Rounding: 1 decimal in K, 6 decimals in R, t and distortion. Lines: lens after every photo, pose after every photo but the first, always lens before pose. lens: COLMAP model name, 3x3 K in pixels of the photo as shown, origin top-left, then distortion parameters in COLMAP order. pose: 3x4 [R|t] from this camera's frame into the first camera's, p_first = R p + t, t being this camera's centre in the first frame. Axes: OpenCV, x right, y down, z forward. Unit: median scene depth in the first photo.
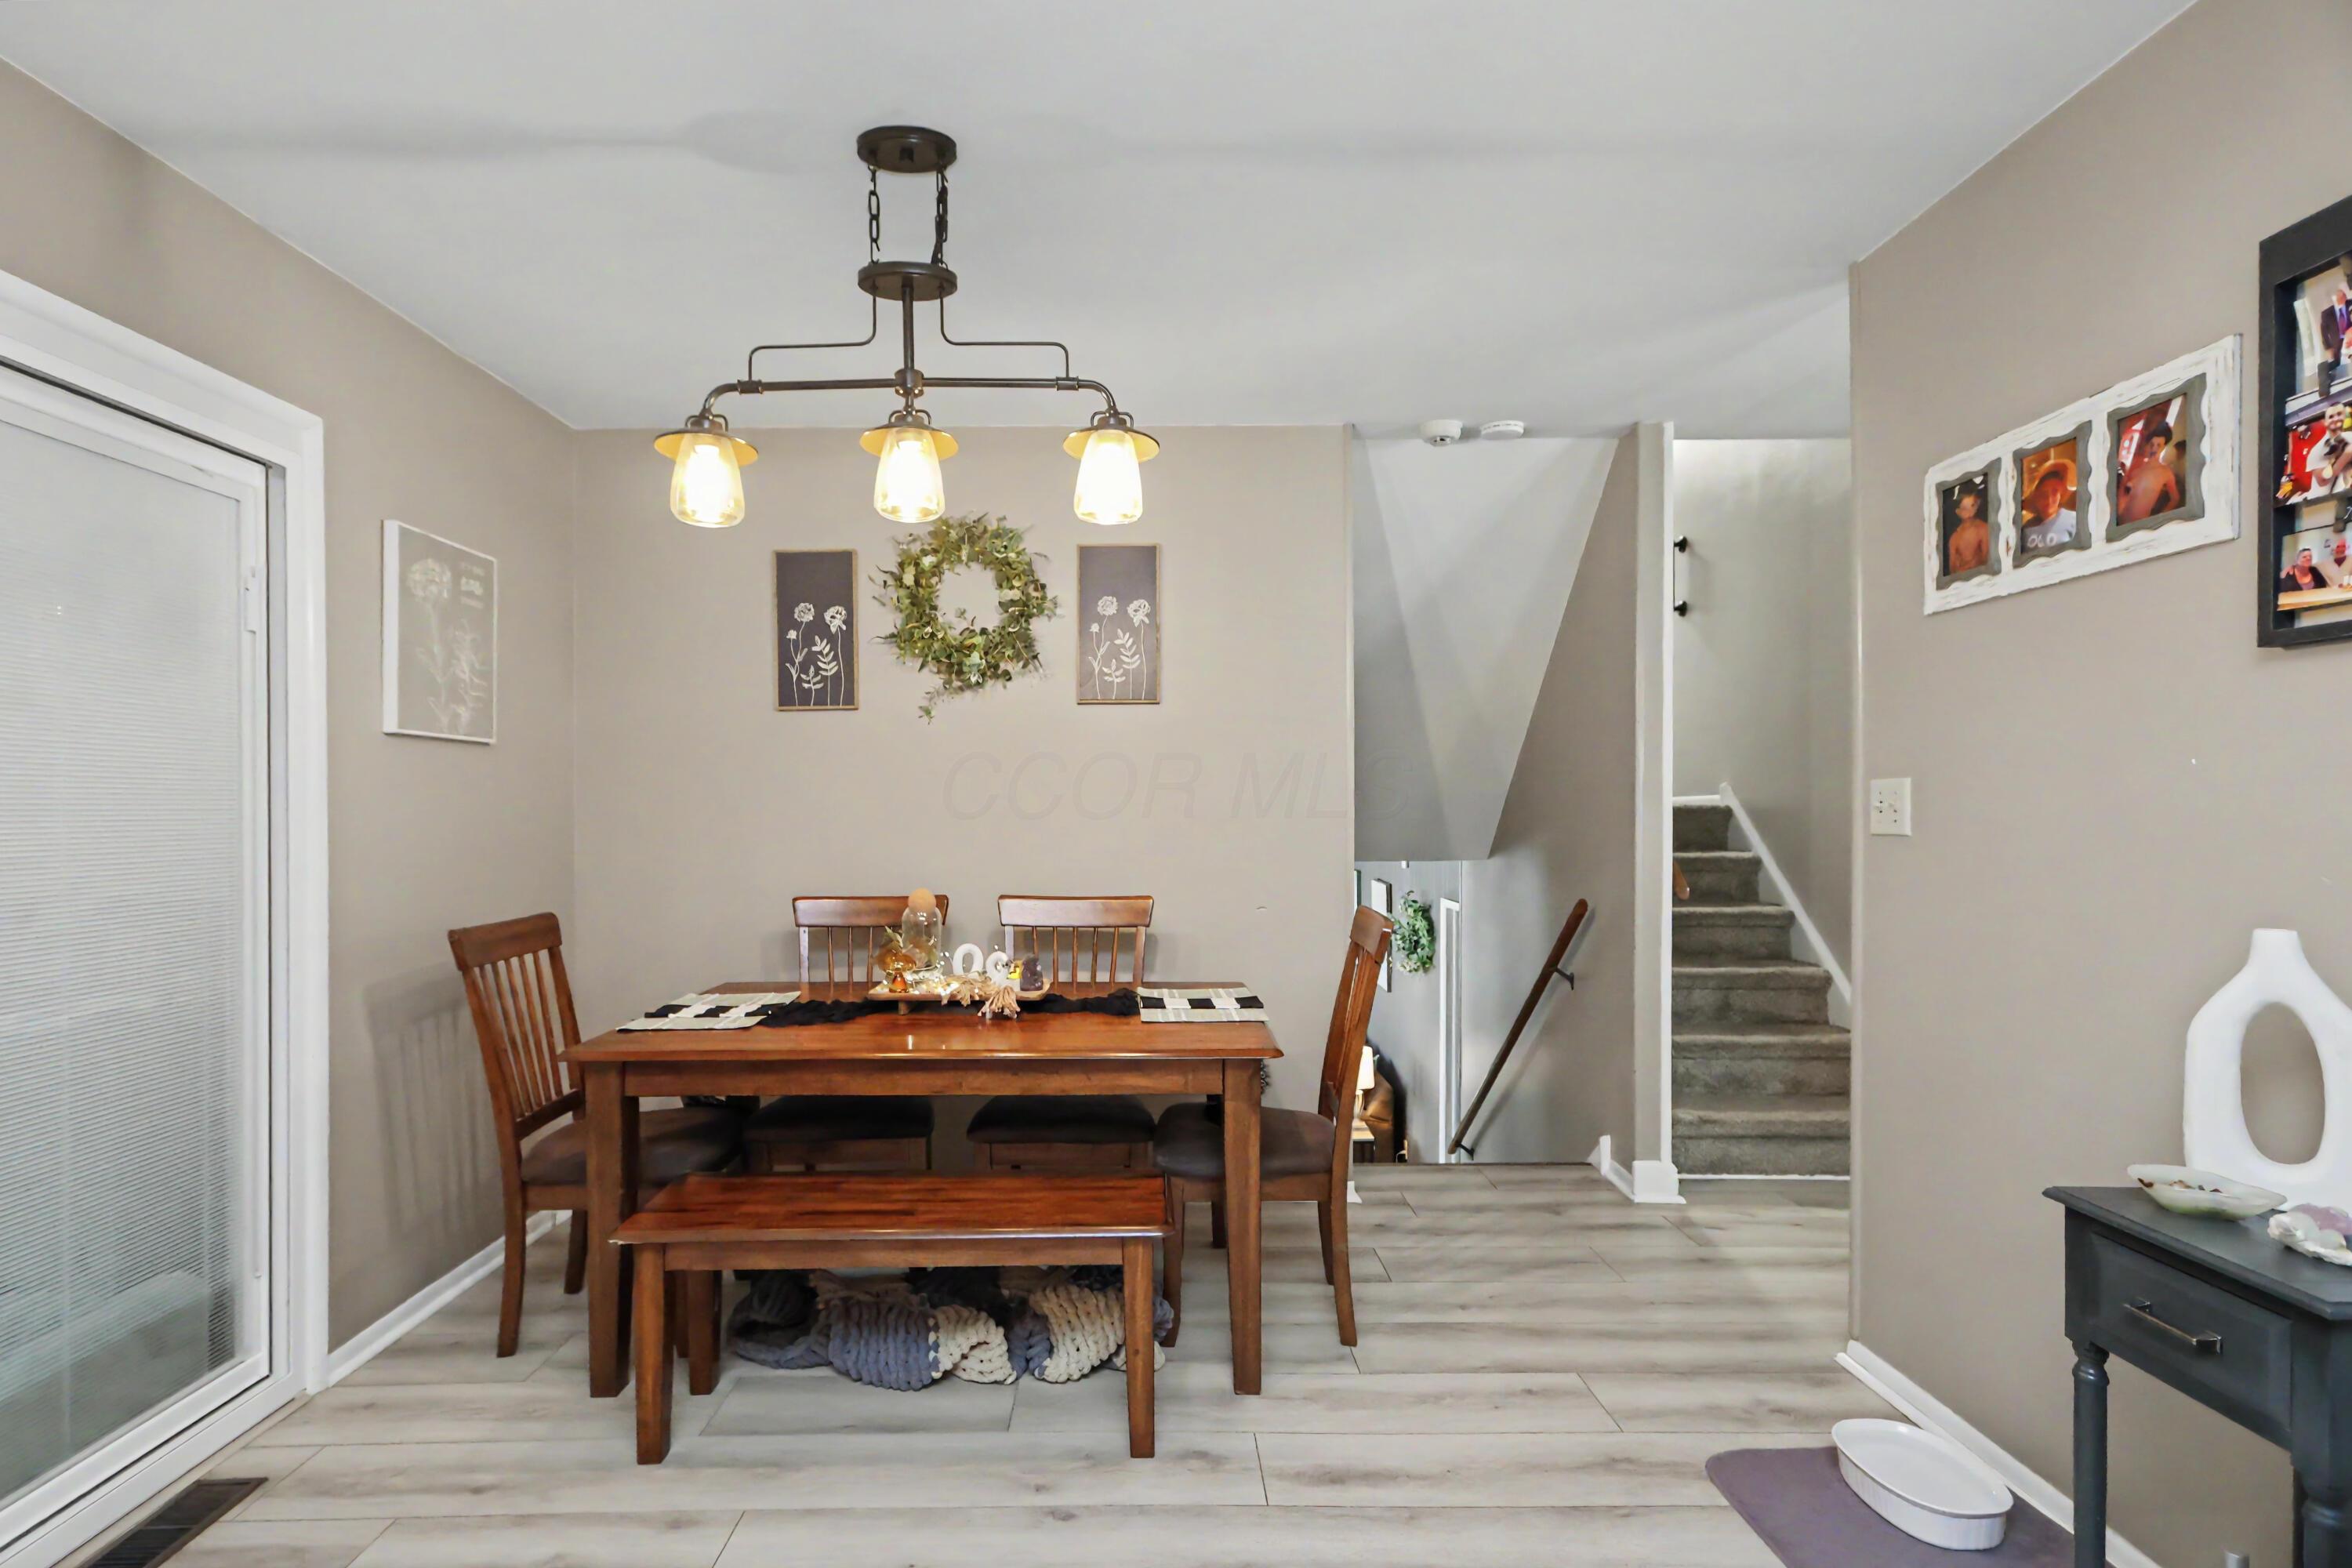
lens RADIAL K [[1099.8, 0, 1165.9], [0, 1099.8, 800.5], [0, 0, 1]] dist [-0.003069, 0.000247]
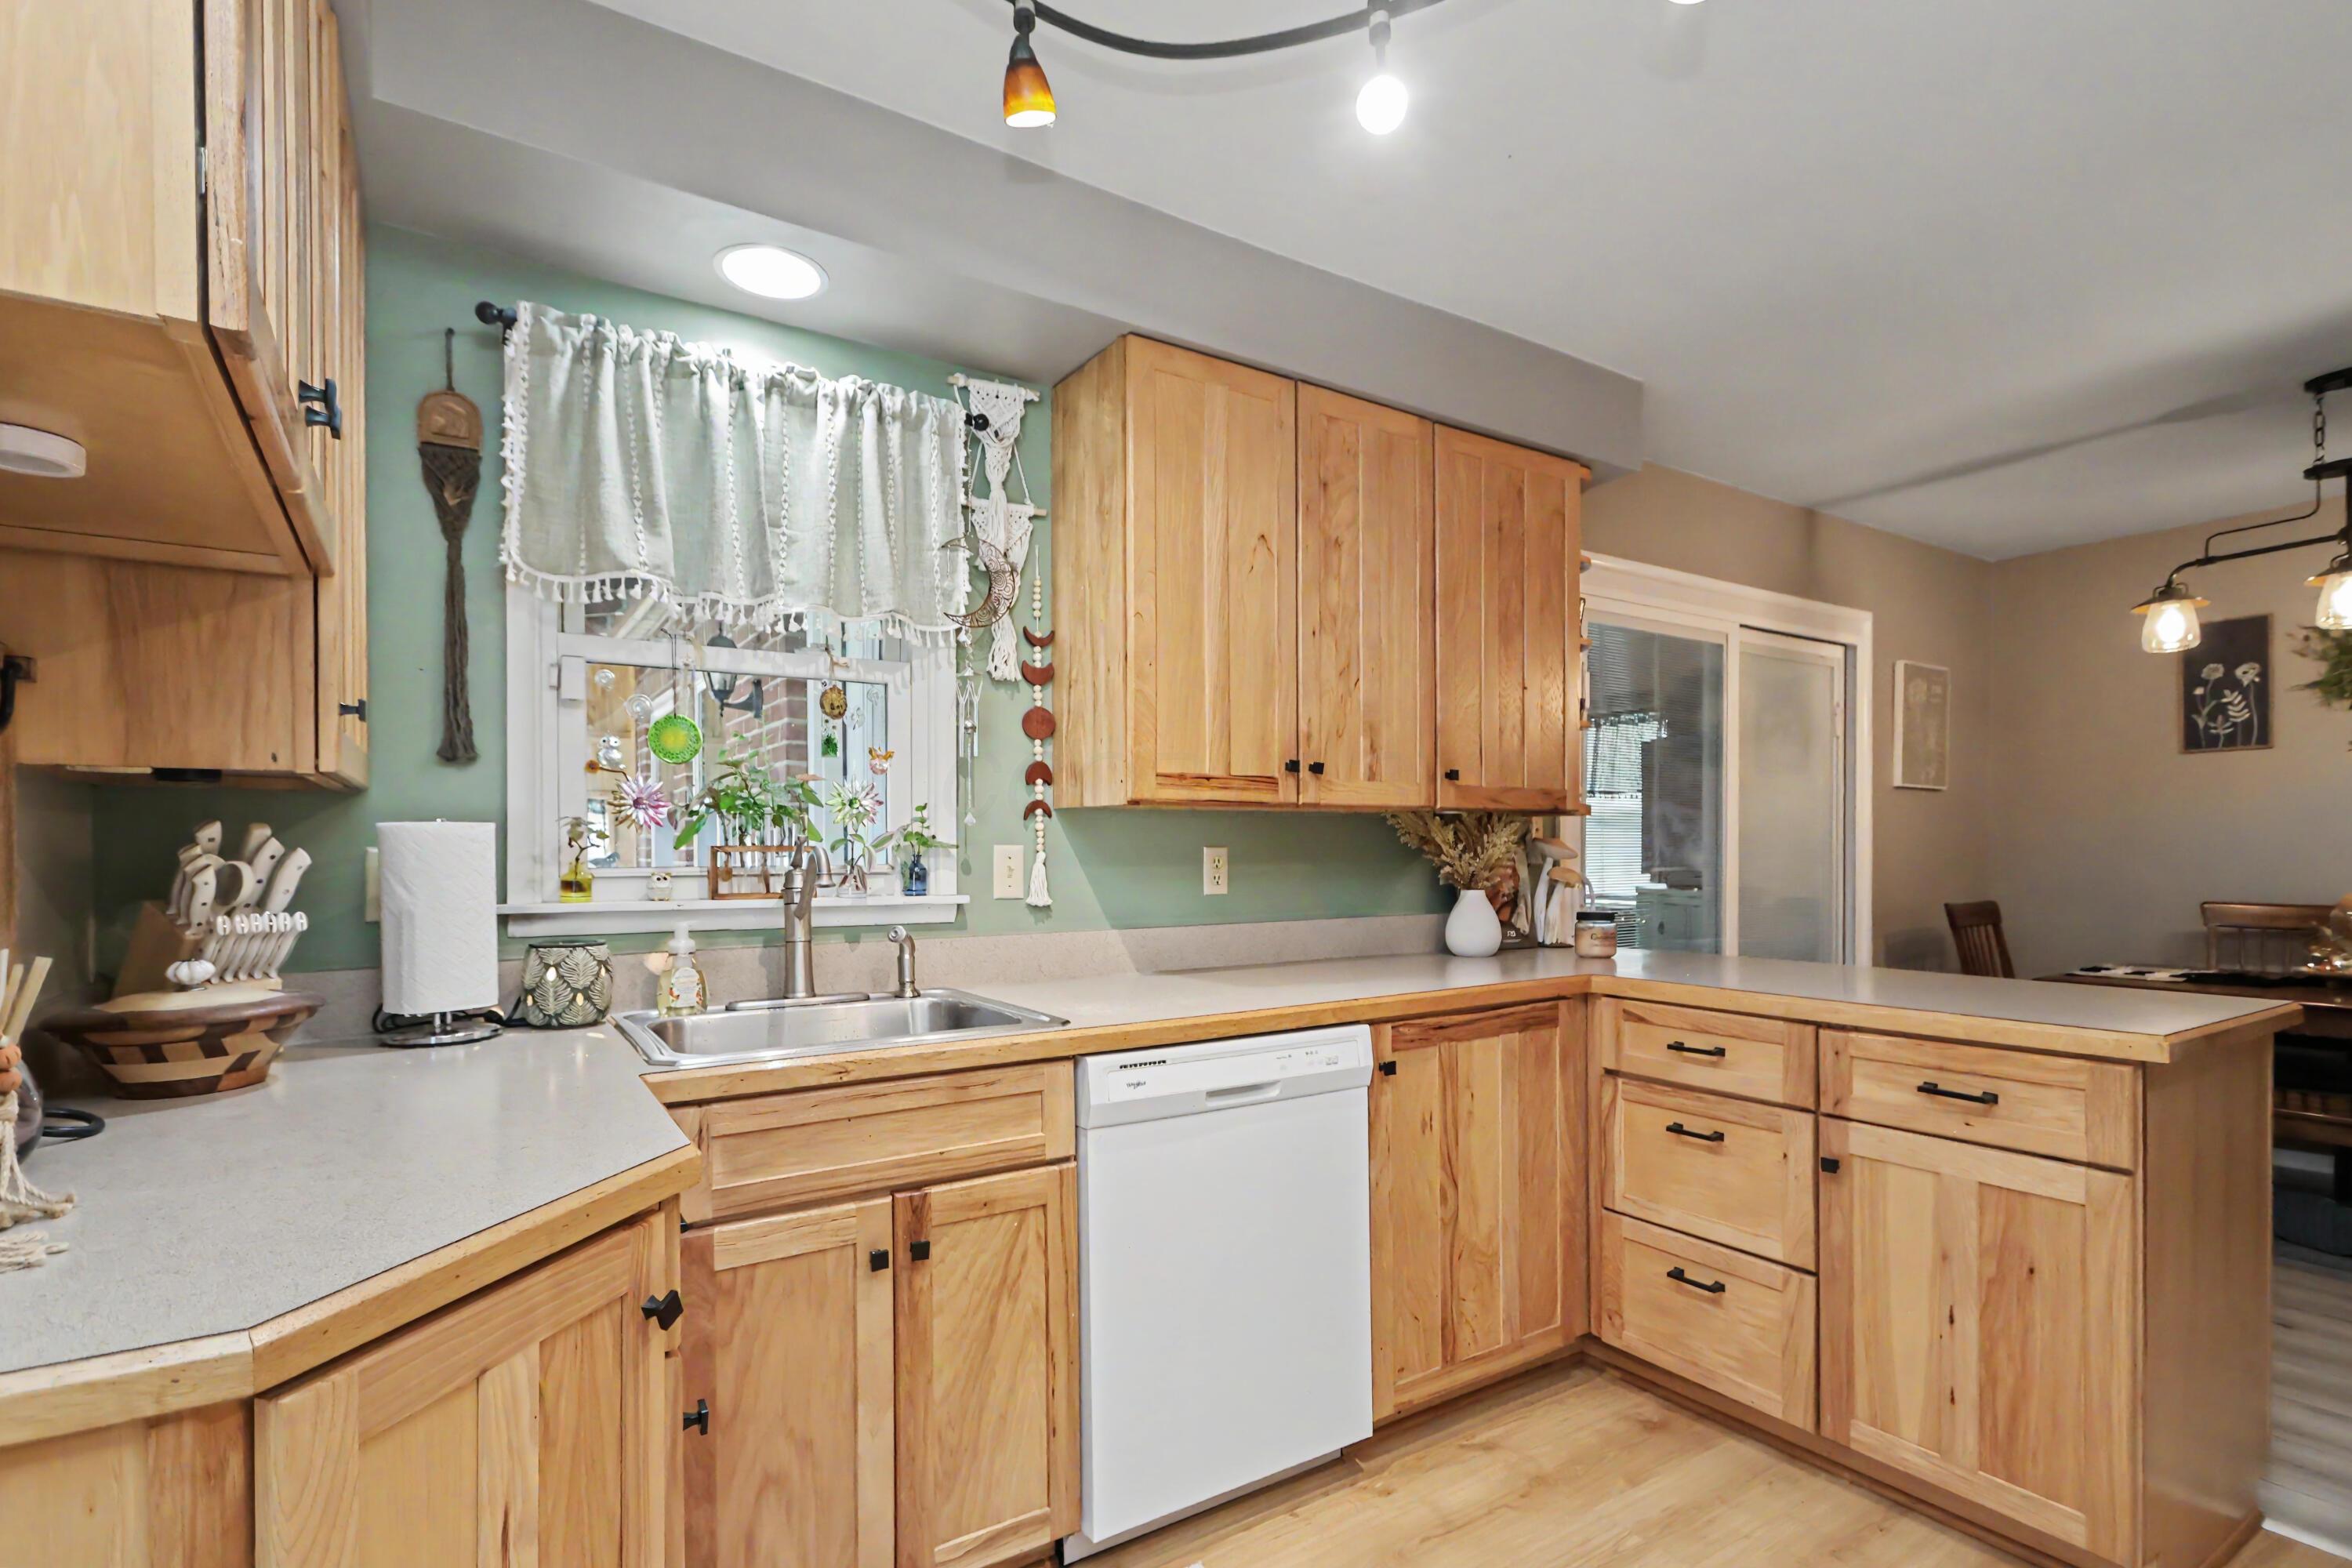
lens RADIAL K [[1099.8, 0, 1143.2], [0, 1099.8, 860.4], [0, 0, 1]] dist [-0.003069, 0.000247]
pose [[0.506654, 0.015492, -0.862010, 0.146959], [0.003656, 0.999791, 0.020117, 0.012012], [0.862141, -0.013344, 0.506492, -0.771956]]
